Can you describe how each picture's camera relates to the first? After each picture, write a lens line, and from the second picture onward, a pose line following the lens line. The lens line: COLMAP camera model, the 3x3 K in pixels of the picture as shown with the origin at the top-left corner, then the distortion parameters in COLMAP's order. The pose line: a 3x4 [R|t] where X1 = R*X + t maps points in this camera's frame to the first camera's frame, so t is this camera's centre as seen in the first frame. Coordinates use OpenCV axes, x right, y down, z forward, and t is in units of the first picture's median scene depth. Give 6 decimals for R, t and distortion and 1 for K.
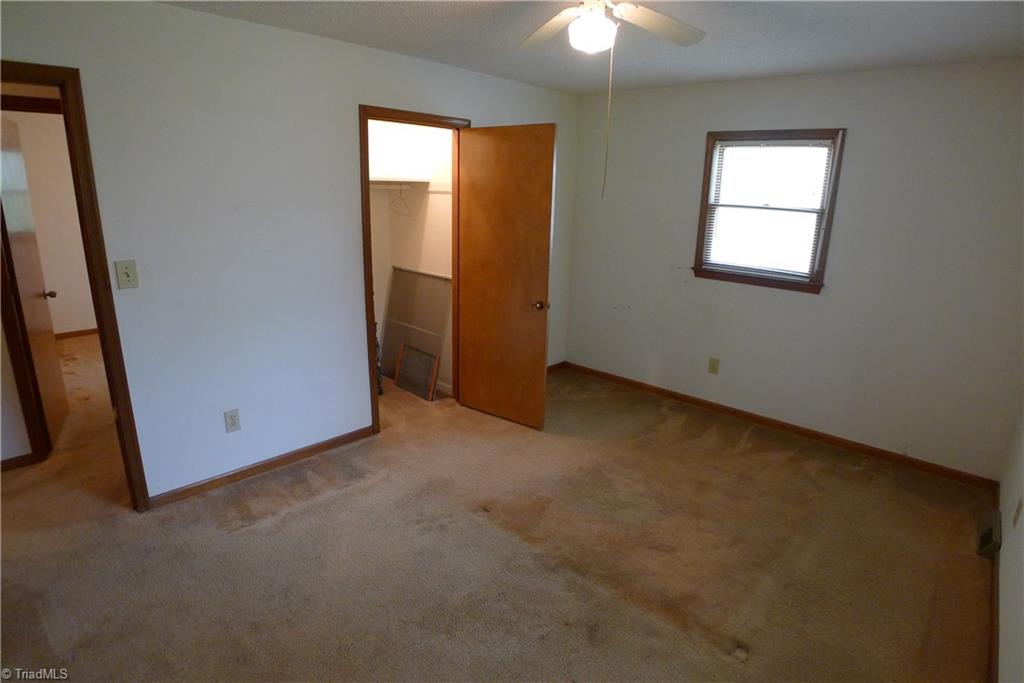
lens RADIAL K [[548.0, 0, 509.4], [0, 548.0, 339.9], [0, 0, 1]] dist [-0.105794, 0.031809]
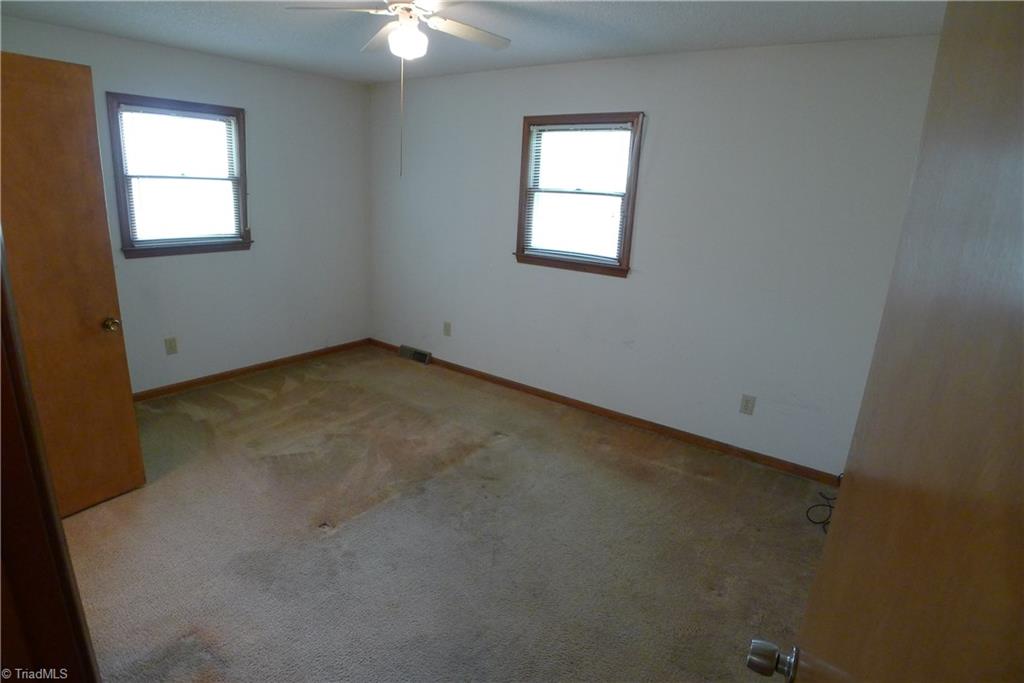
lens RADIAL K [[548.0, 0, 509.4], [0, 548.0, 339.9], [0, 0, 1]] dist [-0.105794, 0.031809]
pose [[-0.105948, -0.289812, 0.951202, -0.660983], [0.224642, 0.924879, 0.306813, -0.133658], [-0.968665, 0.246186, -0.032885, 0.529667]]
